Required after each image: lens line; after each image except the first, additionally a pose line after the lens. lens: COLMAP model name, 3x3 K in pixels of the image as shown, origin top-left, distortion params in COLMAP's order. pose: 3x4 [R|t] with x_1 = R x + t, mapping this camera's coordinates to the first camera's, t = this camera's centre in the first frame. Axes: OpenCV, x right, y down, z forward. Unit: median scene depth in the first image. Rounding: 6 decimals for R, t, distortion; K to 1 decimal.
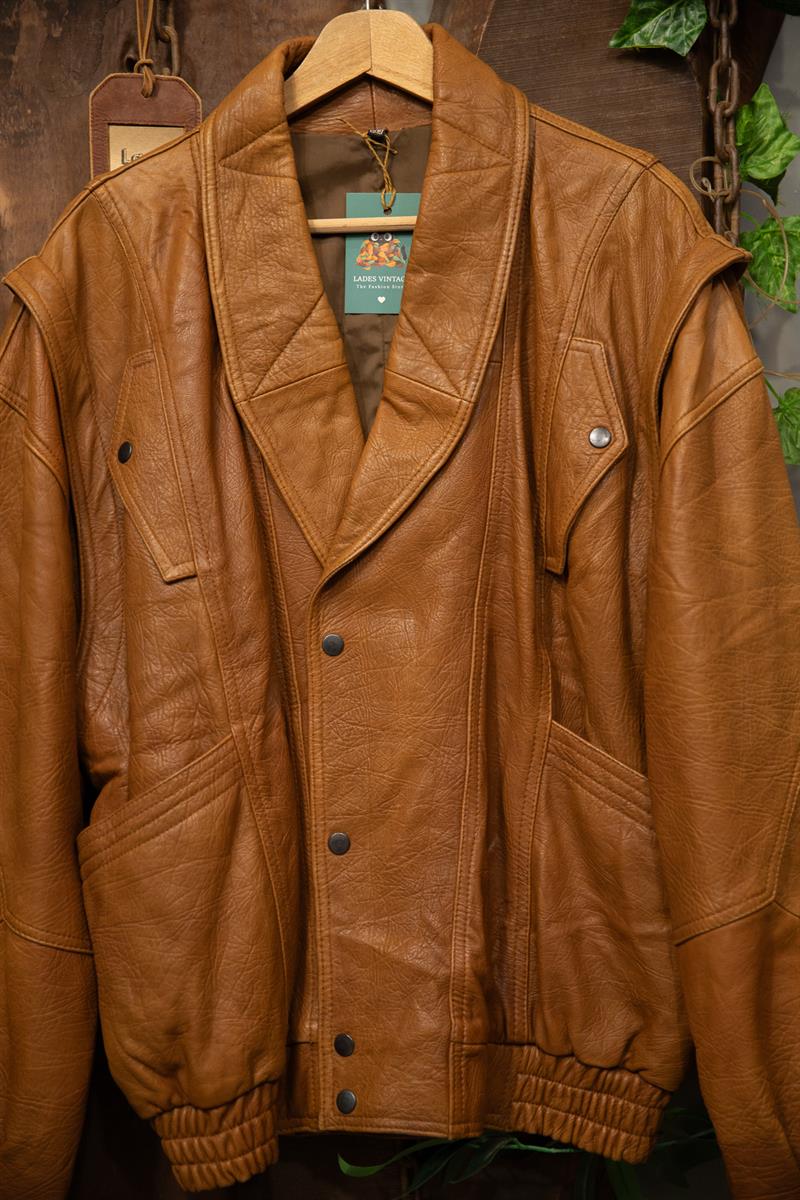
lens RADIAL K [[1975.9, 0, 403.9], [0, 1975.9, 605.0], [0, 0, 1]] dist [0.138558, 0.000000]
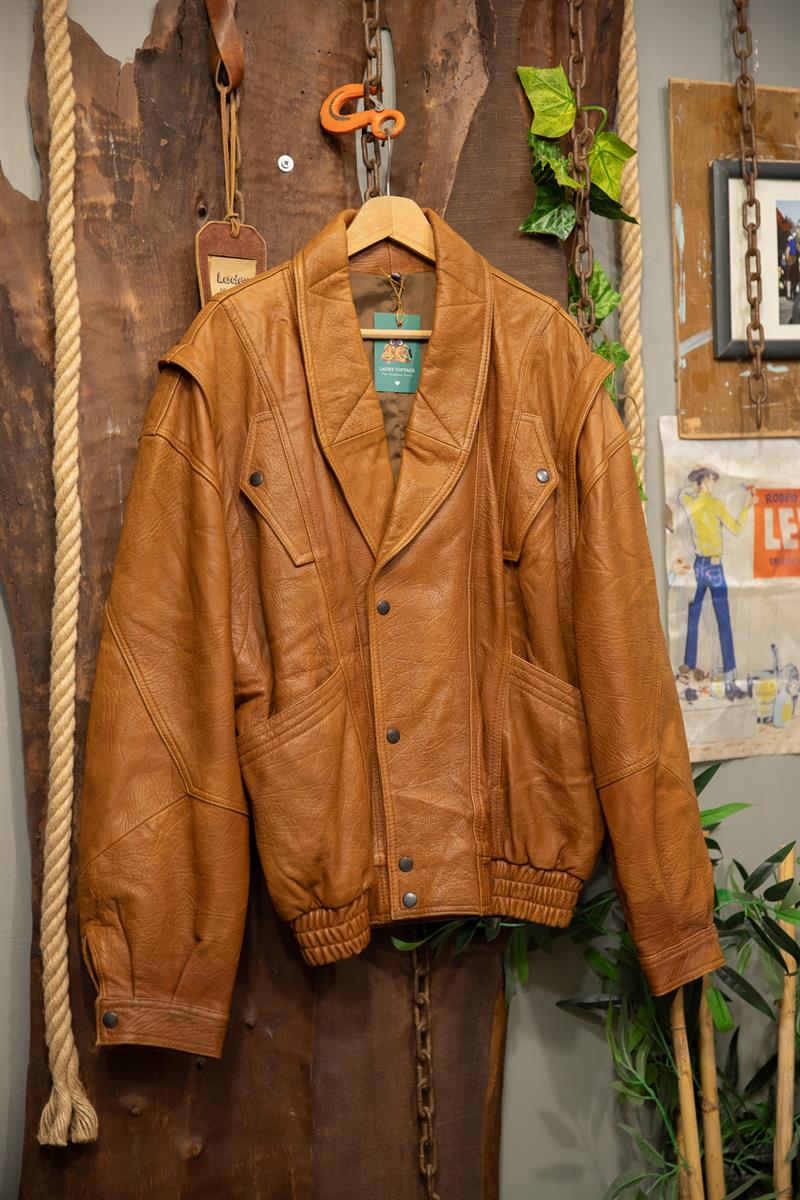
lens RADIAL K [[1898.2, 0, 401.0], [0, 1898.2, 607.9], [0, 0, 1]] dist [0.119898, 0.000000]
pose [[0.908571, -0.007639, 0.417661, -0.637110], [0.013775, 0.999837, -0.011679, 0.037749], [-0.417504, 0.016365, 0.908528, -0.340774]]
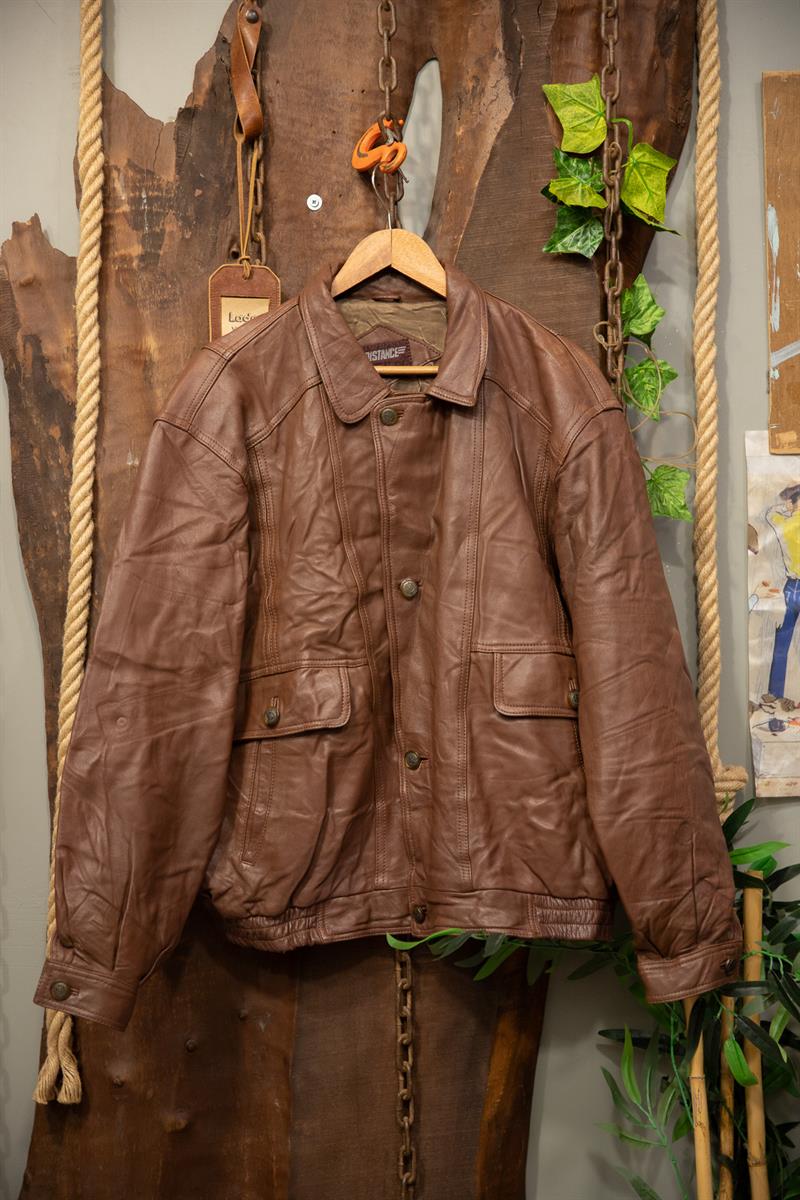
lens RADIAL K [[1898.2, 0, 393.9], [0, 1898.2, 606.3], [0, 0, 1]] dist [0.119898, 0.000000]
pose [[0.999709, 0.010055, -0.021932, 0.024088], [-0.009887, 0.999921, 0.007742, -0.011276], [0.022008, -0.007523, 0.999729, -0.519243]]
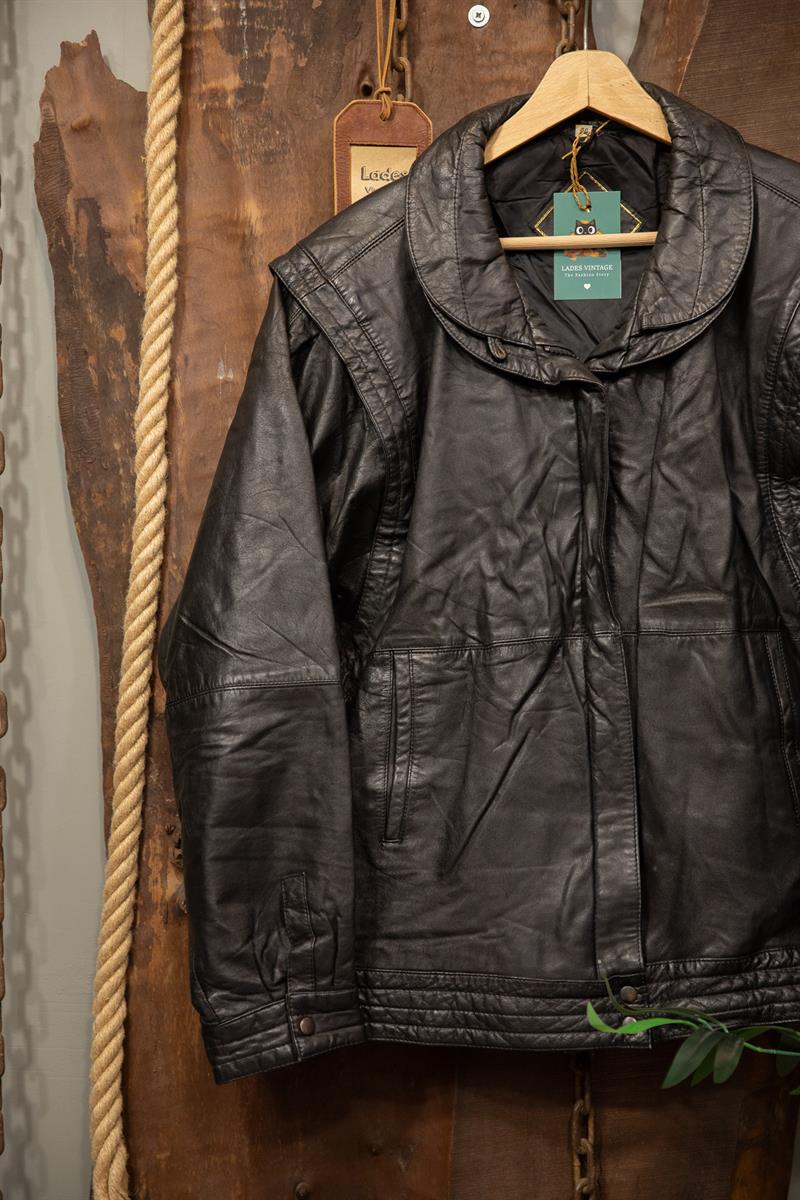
lens RADIAL K [[2208.3, 0, 401.3], [0, 2208.3, 606.0], [0, 0, 1]] dist [0.181140, 0.000000]
pose [[0.999386, 0.015315, -0.031502, -0.079457], [-0.015765, 0.999776, -0.014114, 0.039049], [0.031279, 0.014602, 0.999404, -0.264698]]
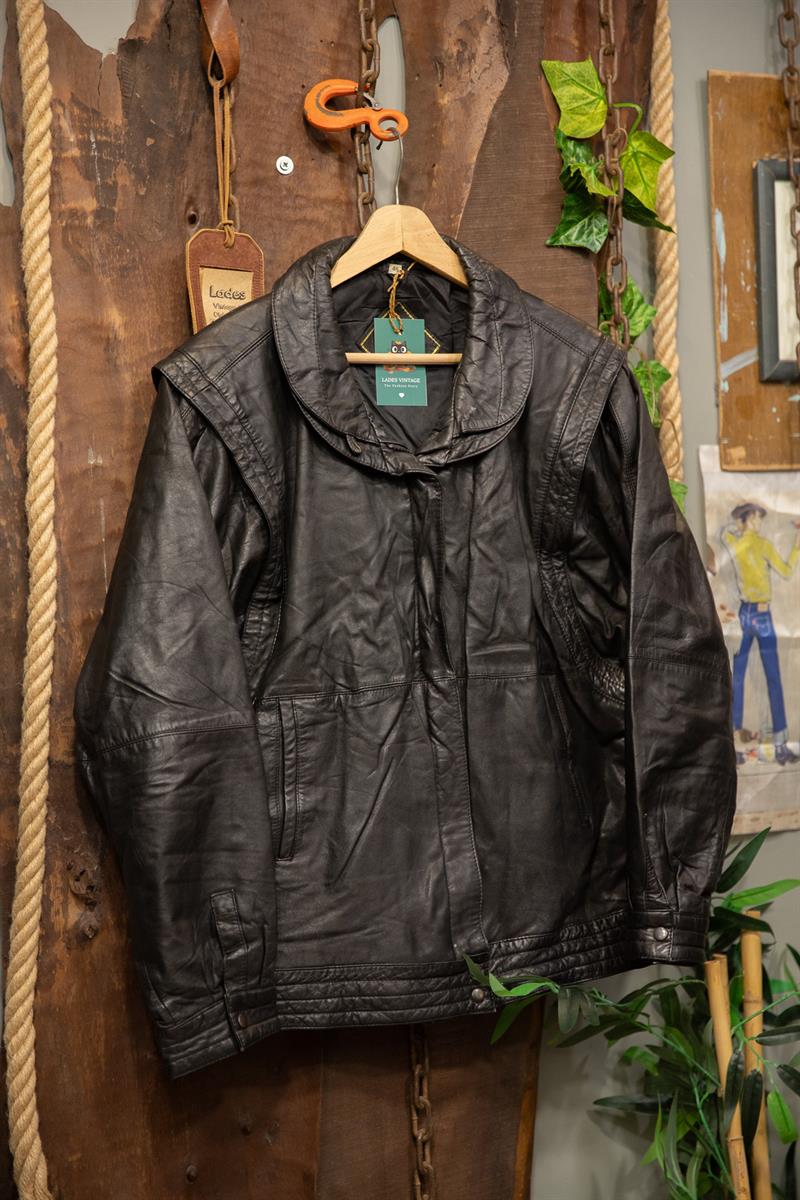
lens RADIAL K [[2208.3, 0, 393.8], [0, 2208.3, 607.7], [0, 0, 1]] dist [0.181140, 0.000000]
pose [[0.905609, 0.003904, 0.424096, -0.686472], [0.016385, 0.998889, -0.044184, 0.053396], [-0.423797, 0.046962, 0.904539, -0.386312]]
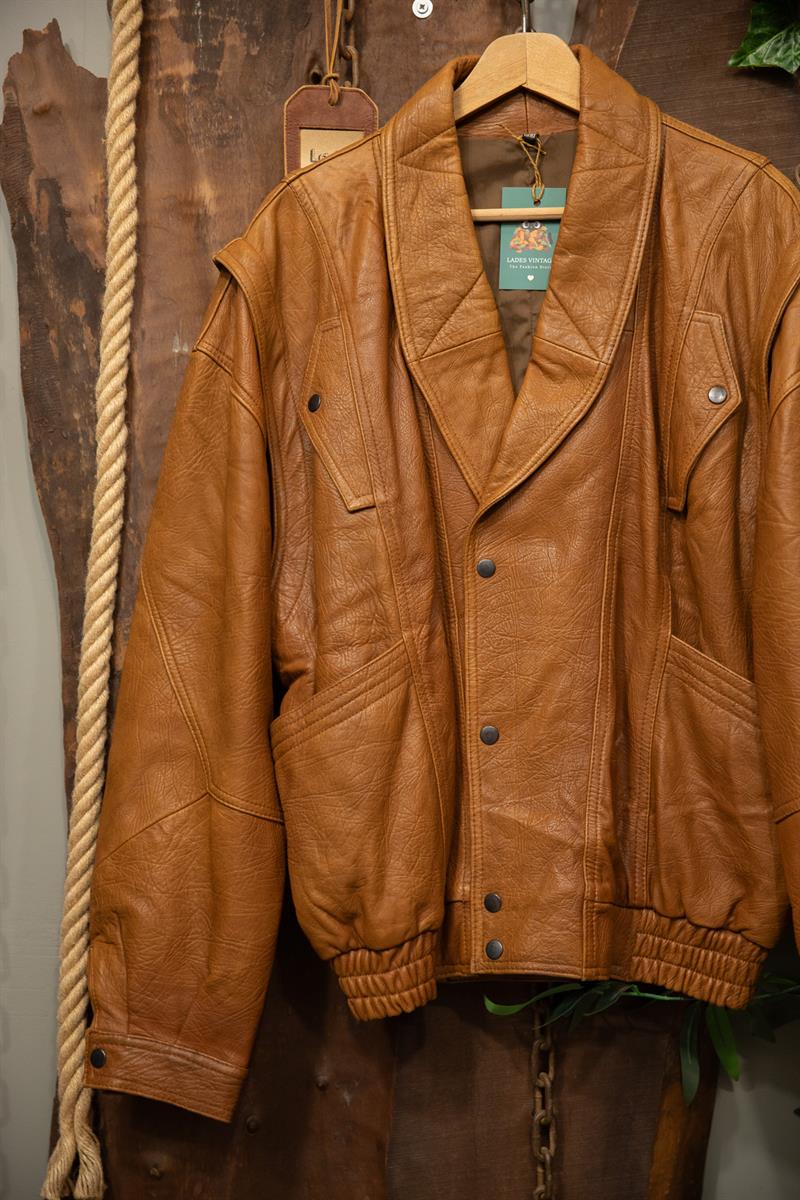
lens RADIAL K [[1961.3, 0, 400.5], [0, 1961.3, 608.6], [0, 0, 1]] dist [0.130940, 0.000000]
pose [[0.999690, 0.017004, -0.018214, -0.065309], [-0.017151, 0.999821, -0.007957, 0.054450], [0.018075, 0.008267, 0.999802, -0.174654]]
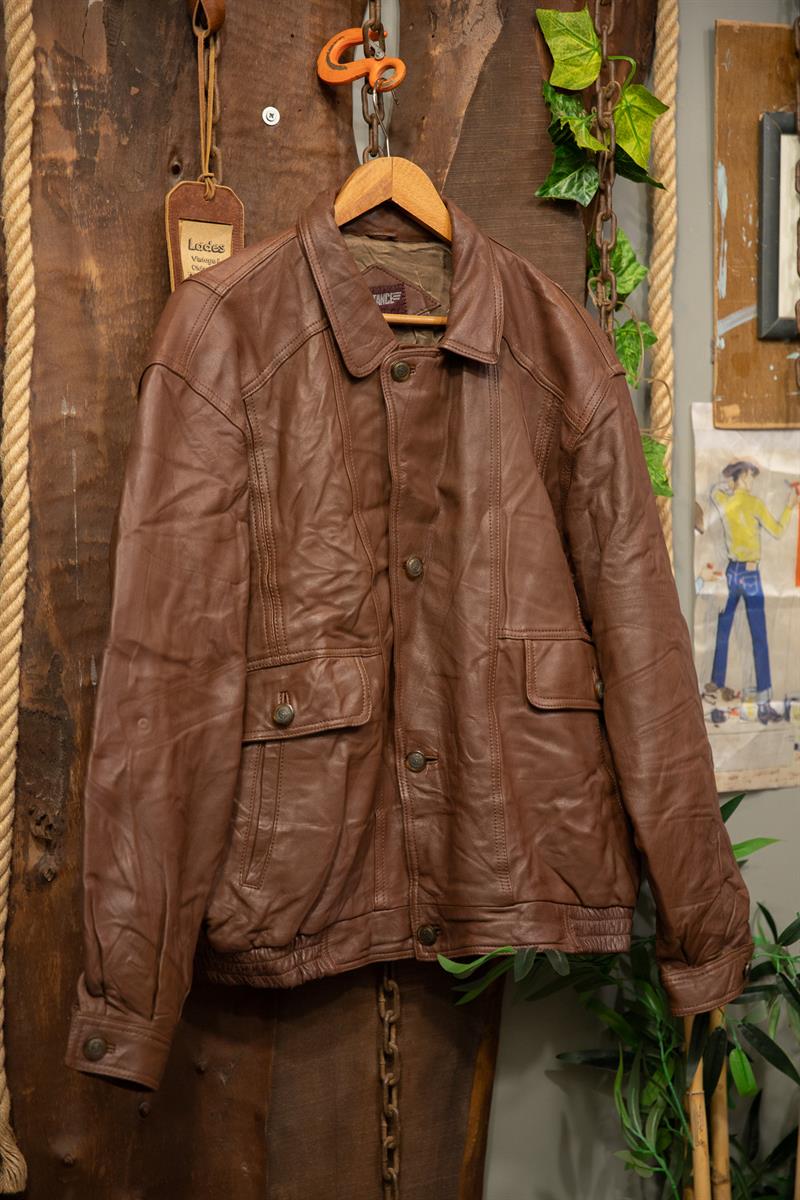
lens RADIAL K [[2208.3, 0, 391.7], [0, 2208.3, 608.3], [0, 0, 1]] dist [0.181140, 0.000000]
pose [[0.926779, 0.011941, 0.375417, -0.596494], [-0.016233, 0.999834, 0.008272, 0.002400], [-0.375256, -0.013760, 0.926819, -0.441384]]
